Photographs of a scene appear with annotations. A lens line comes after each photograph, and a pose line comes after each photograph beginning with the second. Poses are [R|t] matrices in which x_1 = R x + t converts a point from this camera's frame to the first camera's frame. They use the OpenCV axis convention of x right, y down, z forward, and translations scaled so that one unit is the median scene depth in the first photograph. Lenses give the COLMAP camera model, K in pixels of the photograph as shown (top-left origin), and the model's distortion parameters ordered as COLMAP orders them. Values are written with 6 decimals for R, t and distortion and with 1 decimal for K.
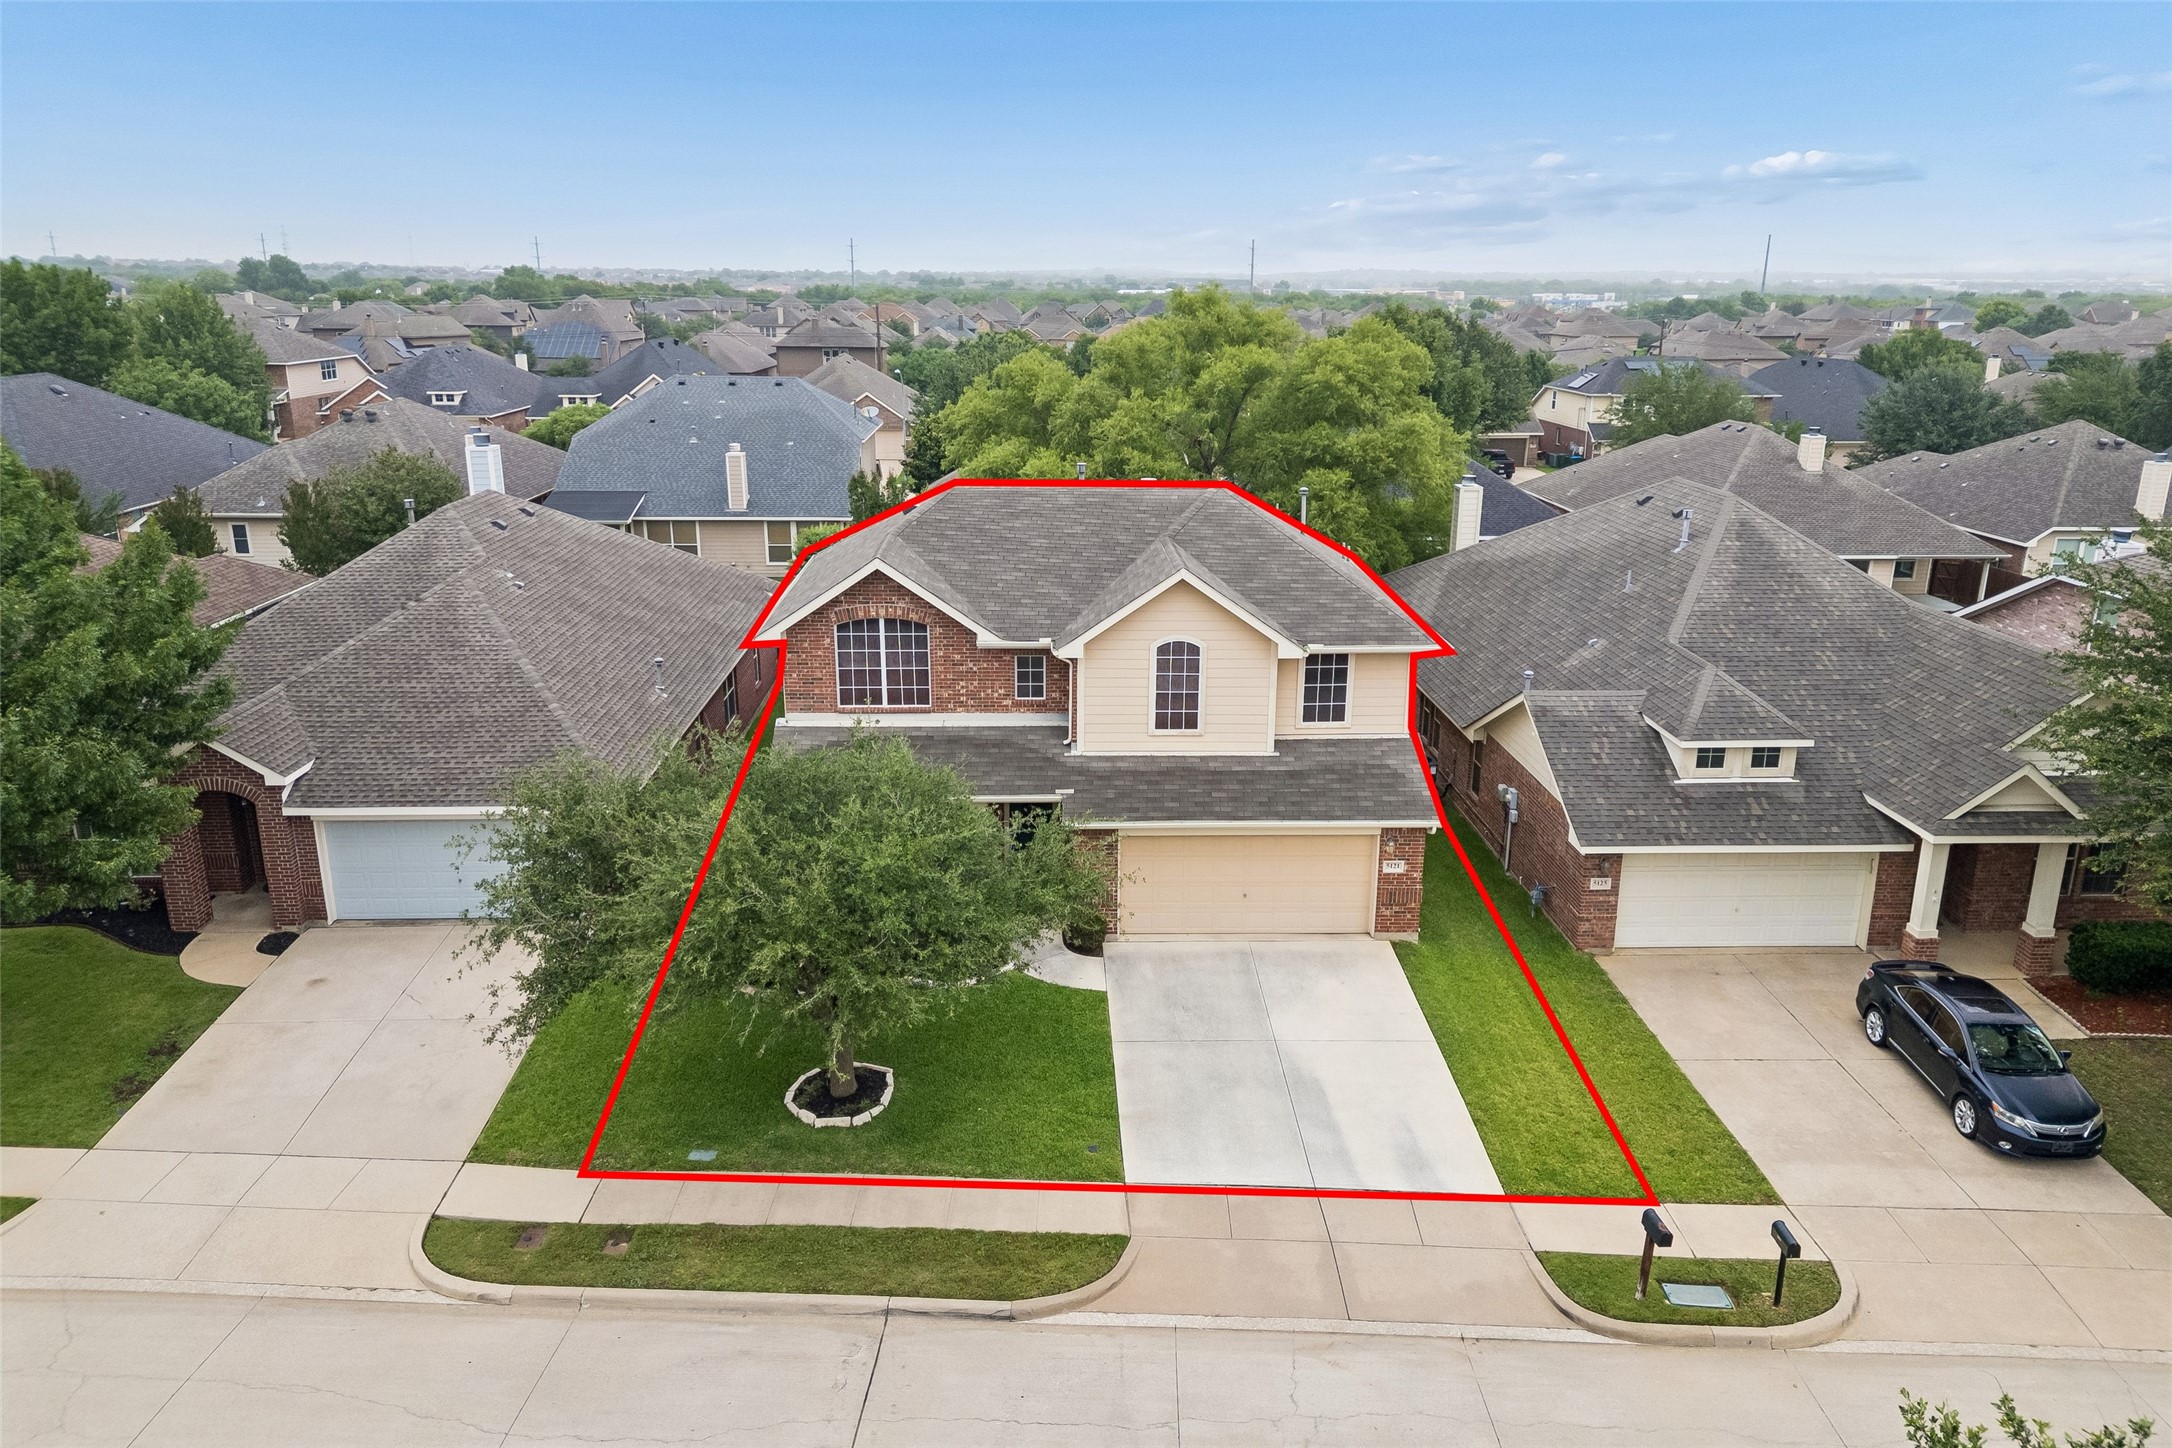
lens RADIAL K [[1503.3, 0, 1086.0], [0, 1503.3, 724.0], [0, 0, 1]] dist [0.054261, -0.039353]
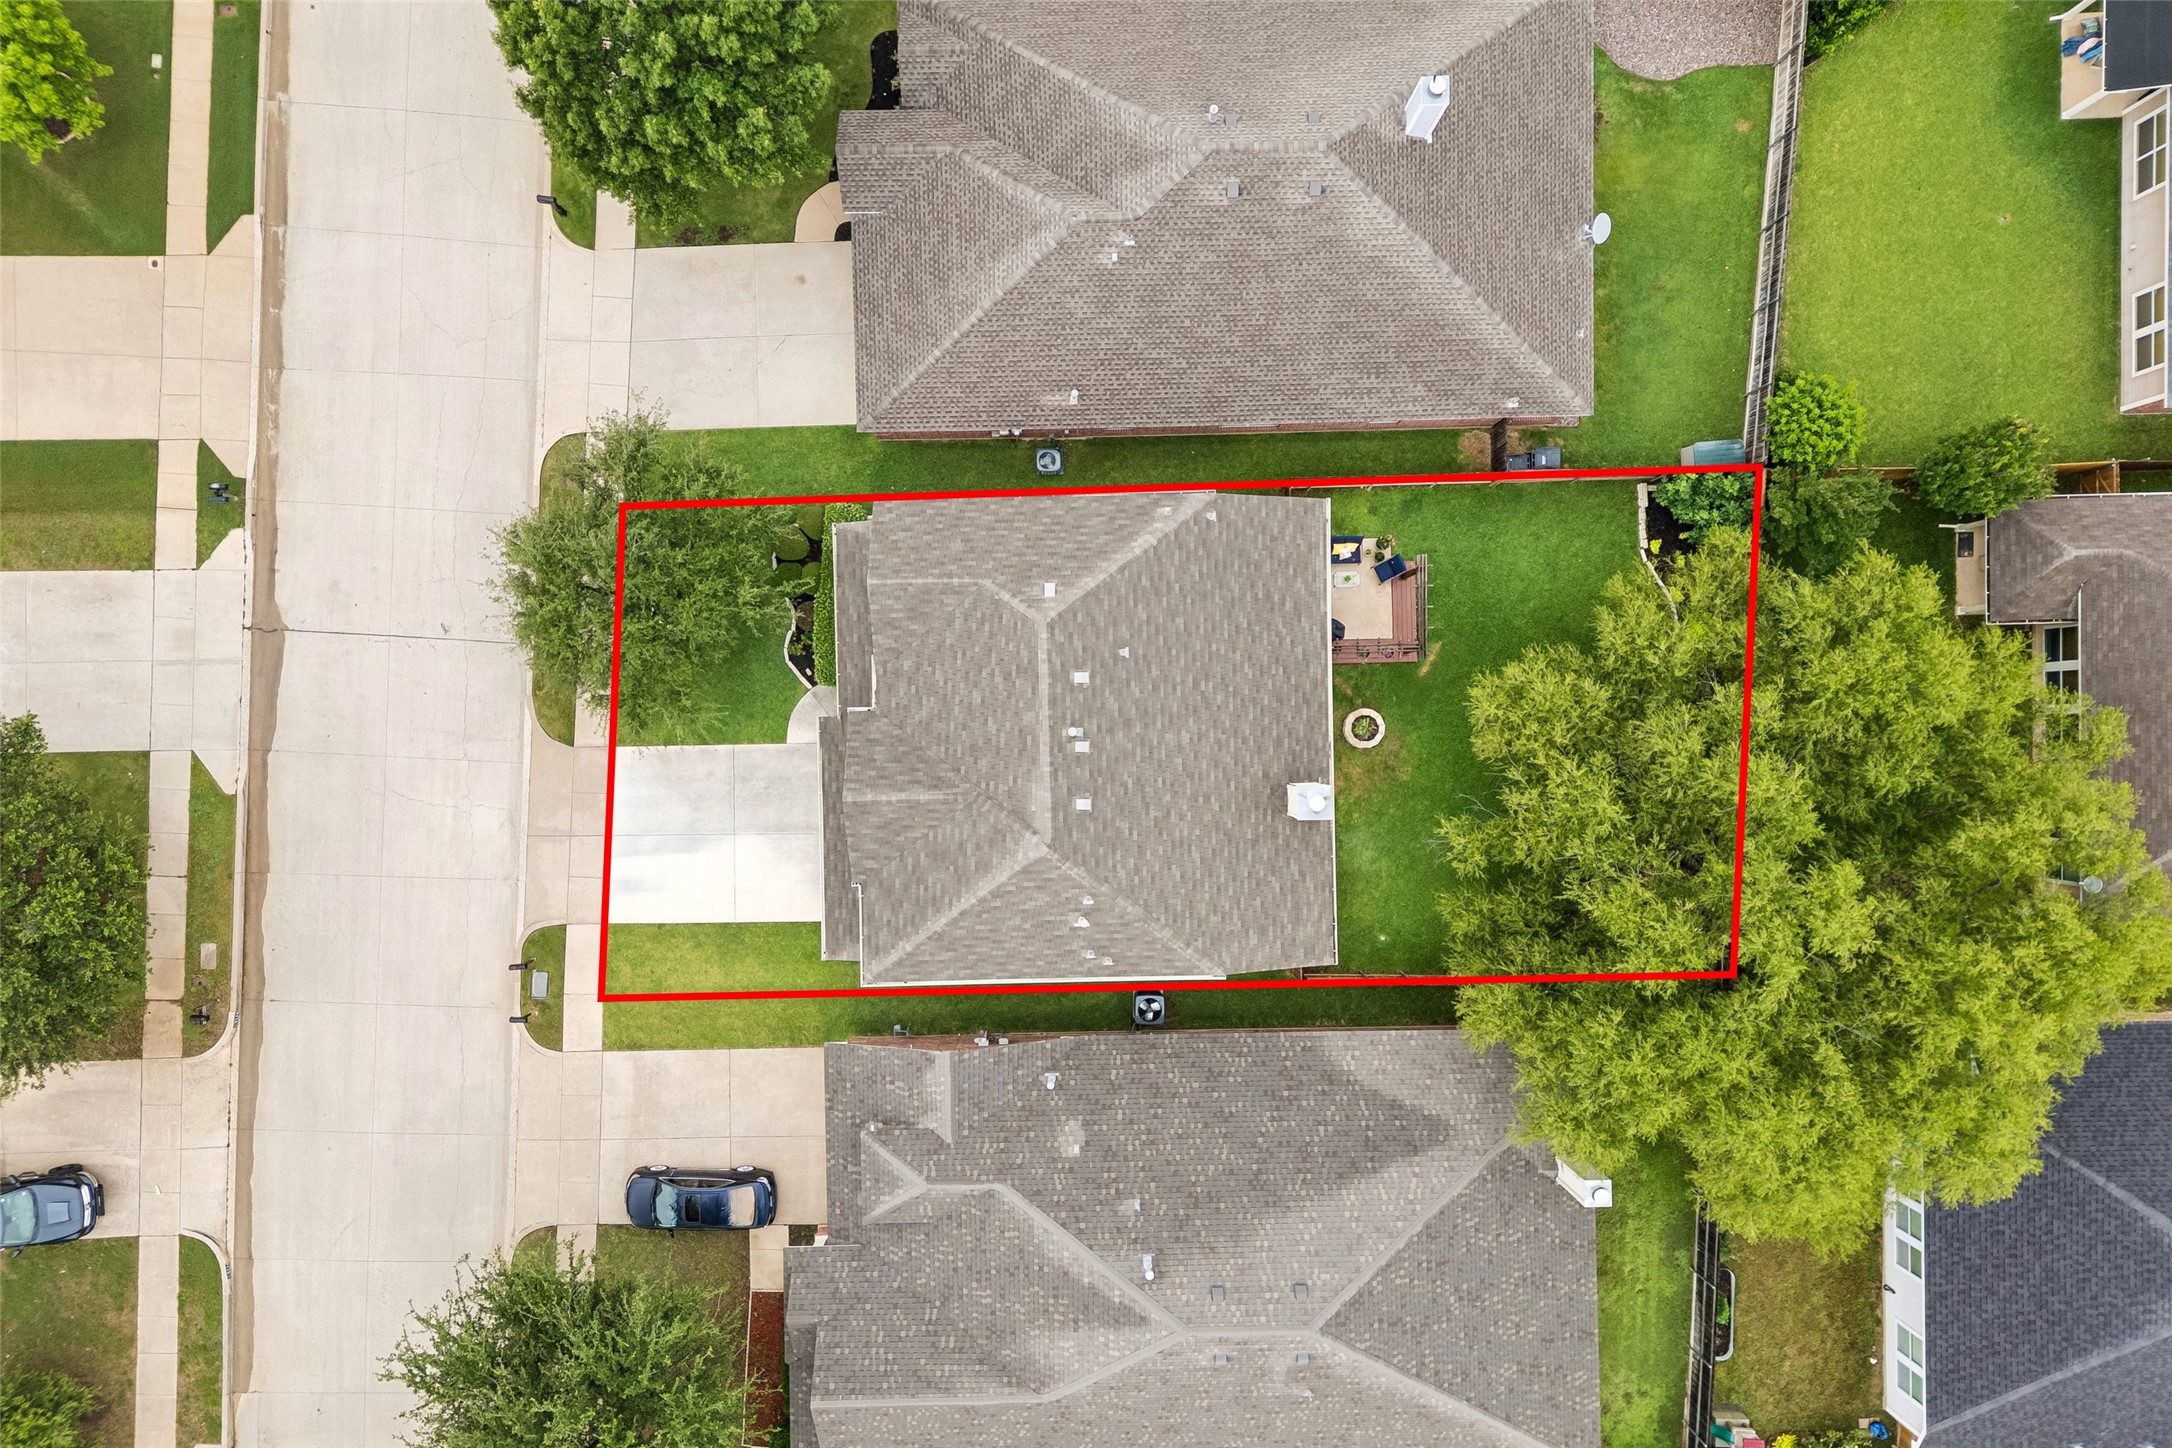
lens RADIAL K [[1505.7, 0, 1086.0], [0, 1505.7, 724.0], [0, 0, 1]] dist [0.102321, -0.102080]
pose [[-0.015317, 0.999861, -0.006580, -0.000610], [-0.300239, 0.001678, 0.953863, -1.464240], [0.953741, 0.016586, 0.300171, 0.753090]]
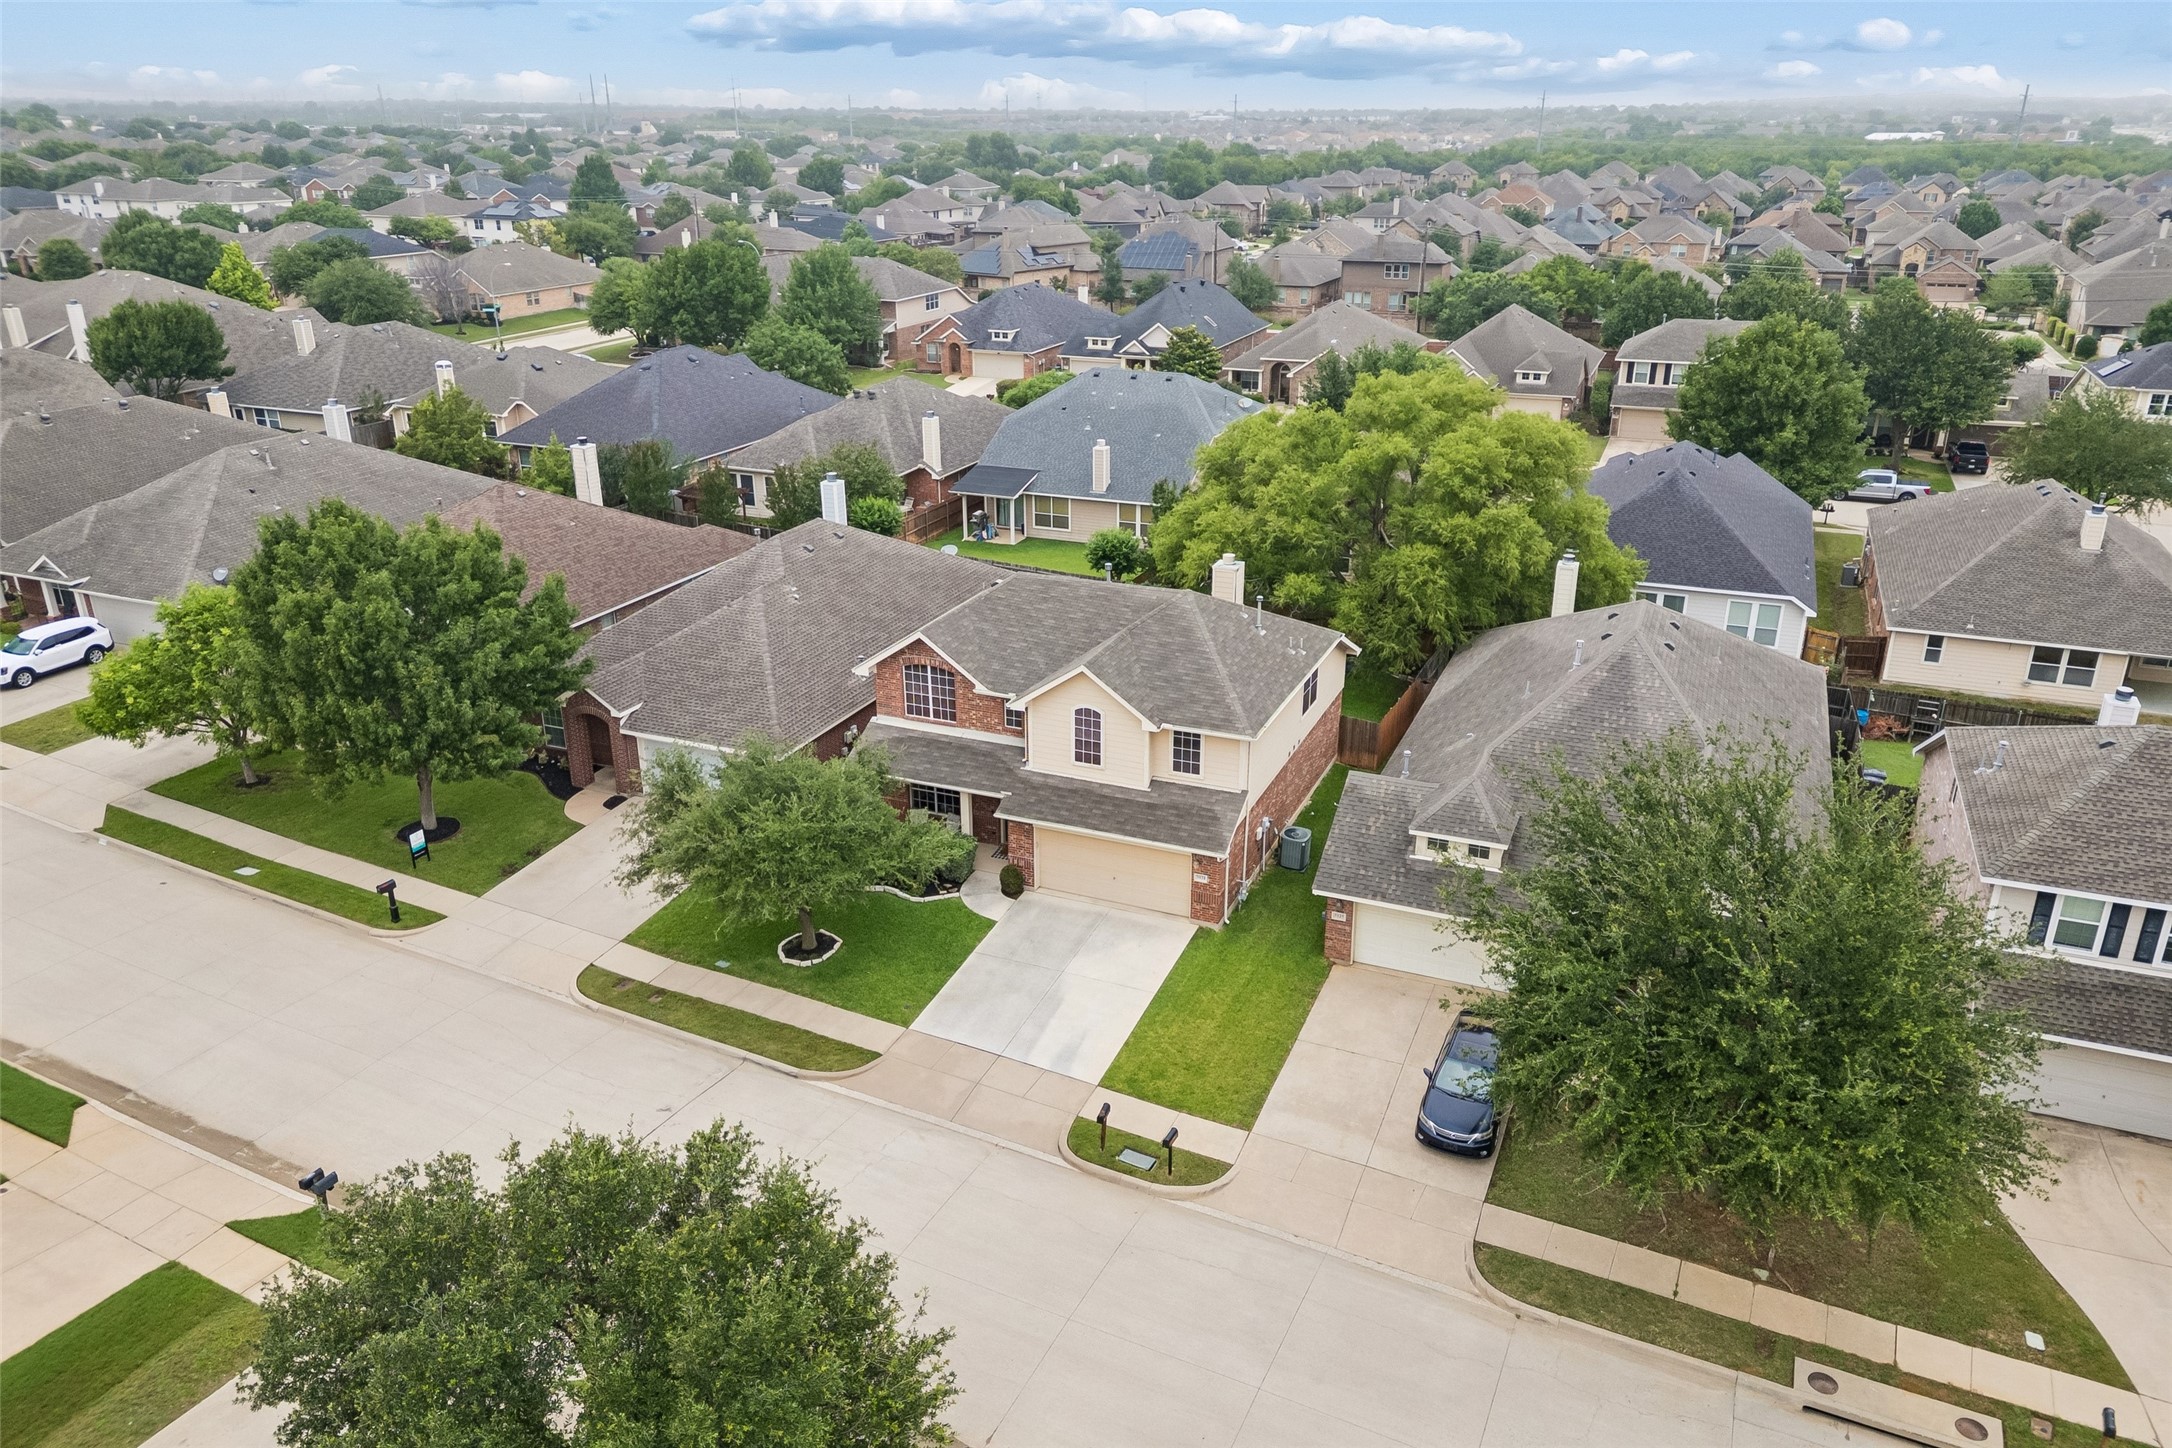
lens RADIAL K [[1505.7, 0, 1086.0], [0, 1505.7, 724.0], [0, 0, 1]] dist [0.102321, -0.102080]
pose [[0.906444, 0.148354, -0.395411, 0.660388], [-0.111589, 0.987130, 0.114554, -0.211973], [0.407316, -0.059713, 0.911333, -0.396092]]
